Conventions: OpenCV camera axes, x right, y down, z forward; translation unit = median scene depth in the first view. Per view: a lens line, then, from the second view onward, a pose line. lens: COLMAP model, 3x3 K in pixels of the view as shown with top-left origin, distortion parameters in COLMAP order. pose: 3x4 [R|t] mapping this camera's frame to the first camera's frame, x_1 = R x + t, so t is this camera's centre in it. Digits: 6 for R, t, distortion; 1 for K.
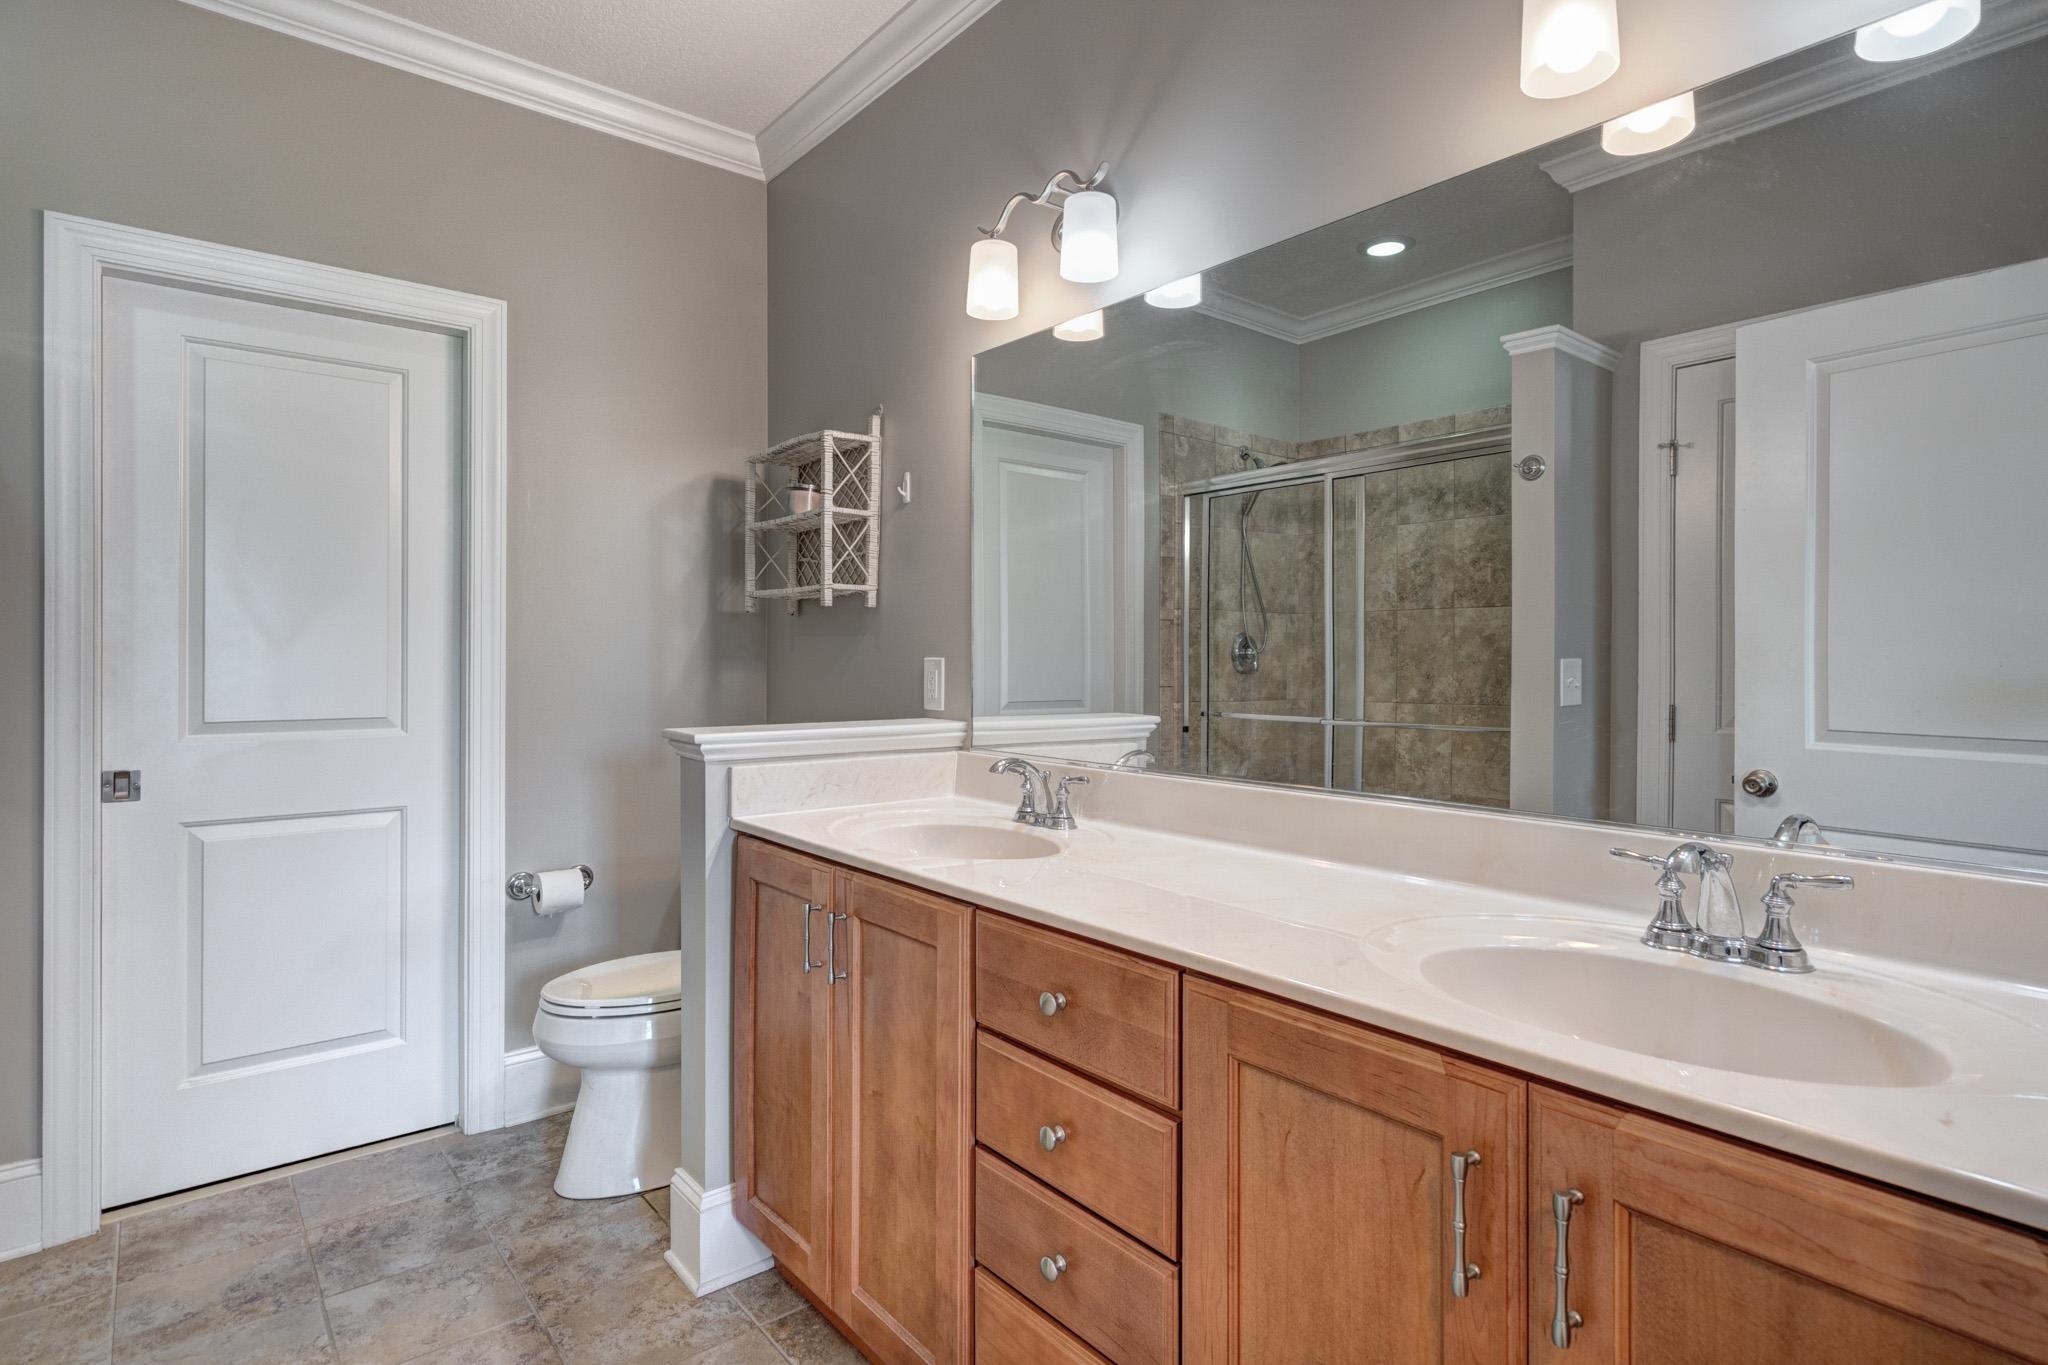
lens RADIAL K [[1083.5, 0, 1021.5], [0, 1083.5, 671.4], [0, 0, 1]] dist [0.003995, 0.000628]
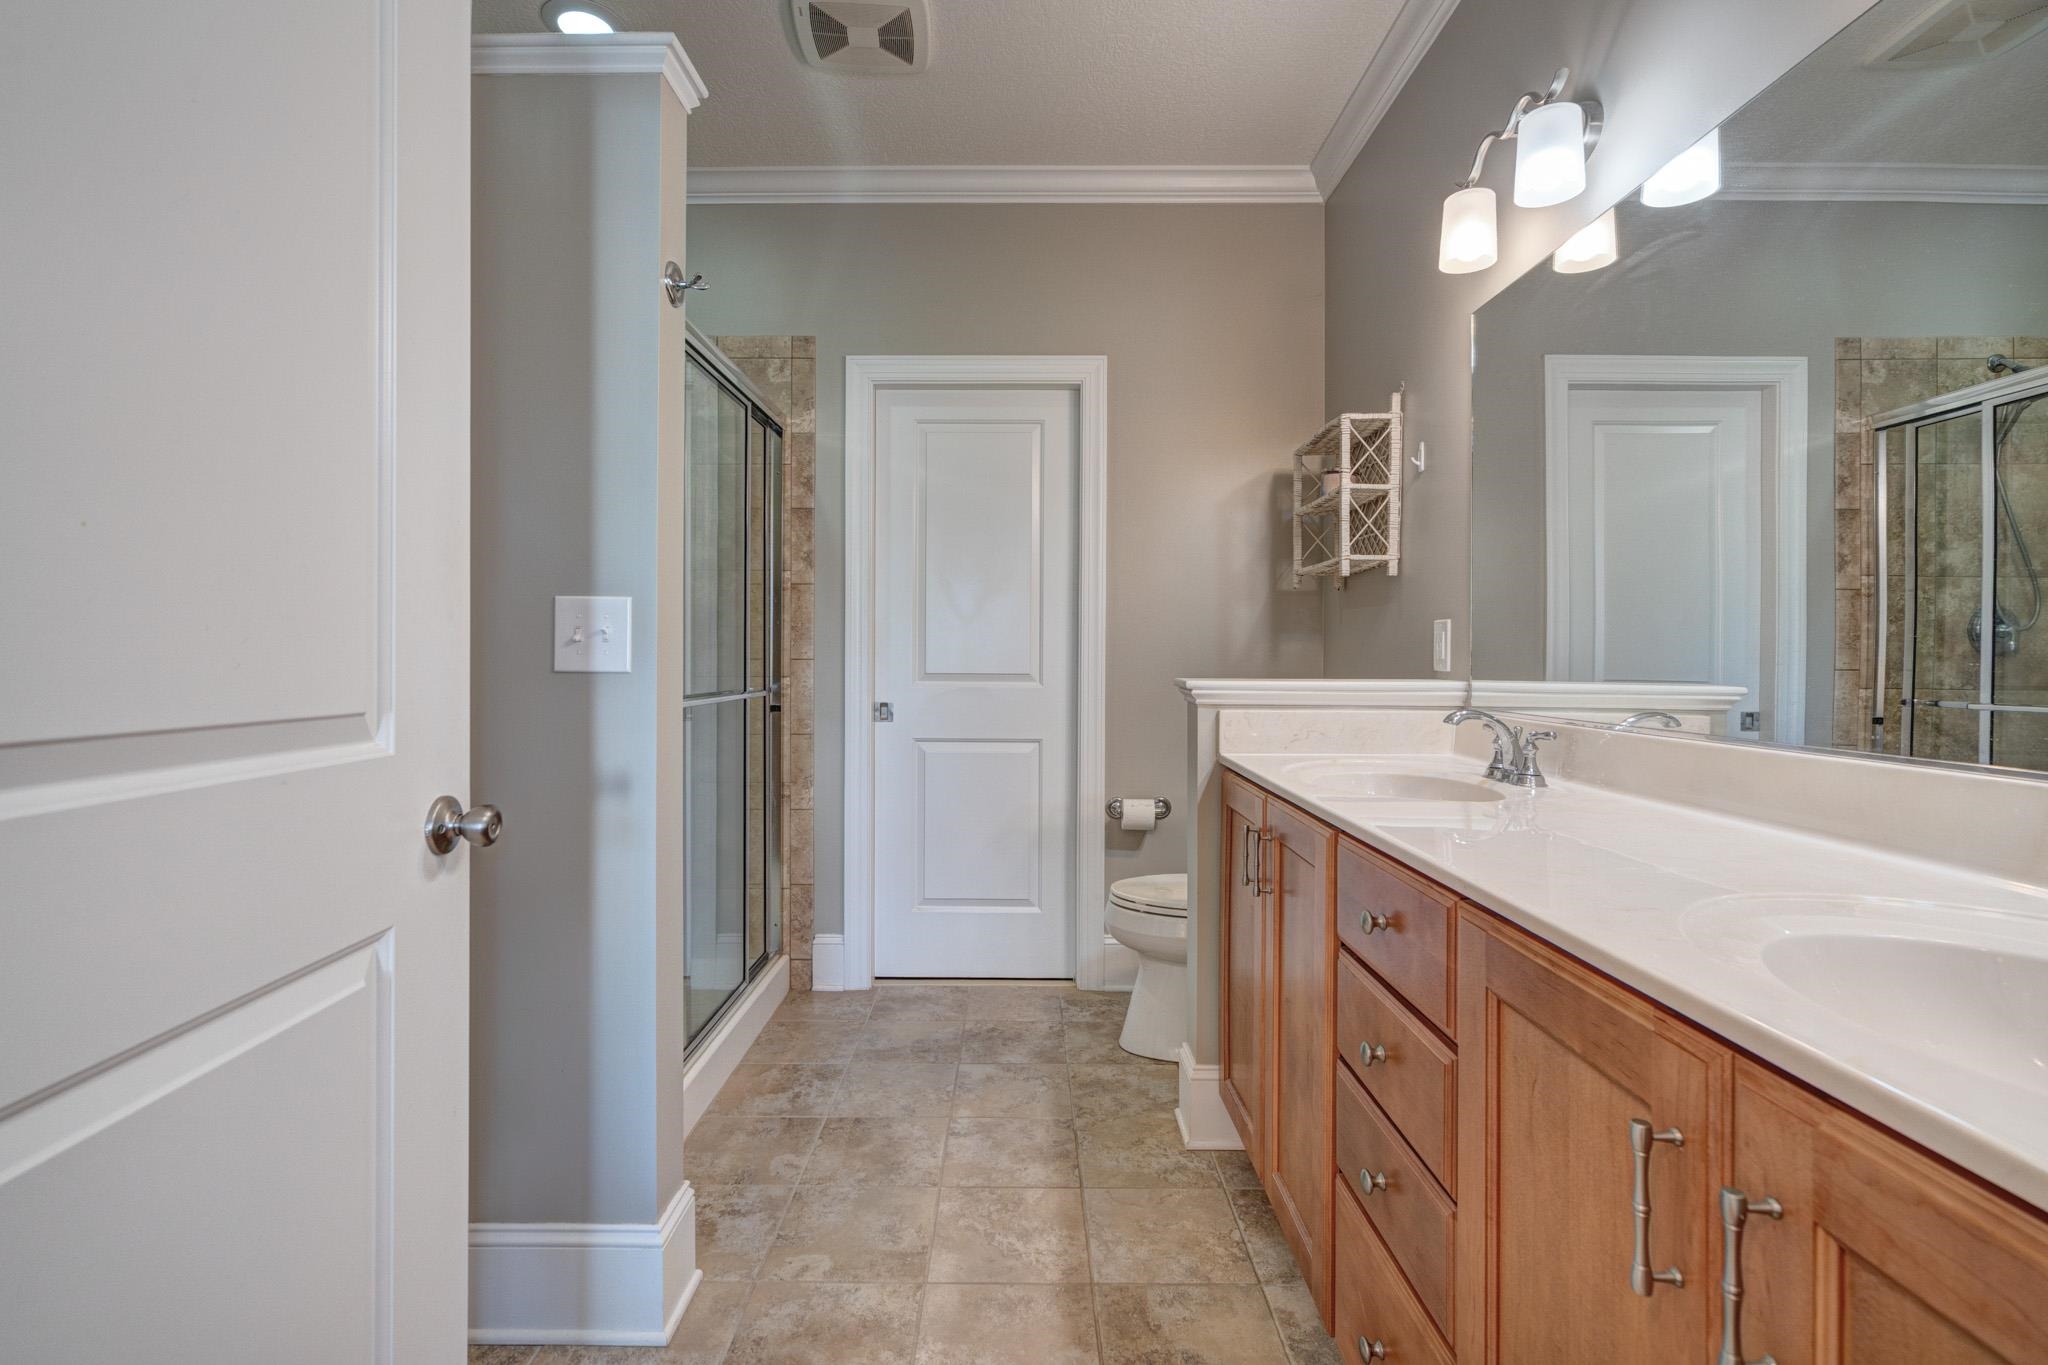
lens RADIAL K [[957.6, 0, 1005.7], [0, 957.6, 679.4], [0, 0, 1]] dist [-0.005347, 0.004441]
pose [[0.760610, 0.014784, -0.649041, 0.217414], [-0.013101, 0.999887, 0.007423, 0.047418], [0.649077, 0.002857, 0.760718, 0.057357]]
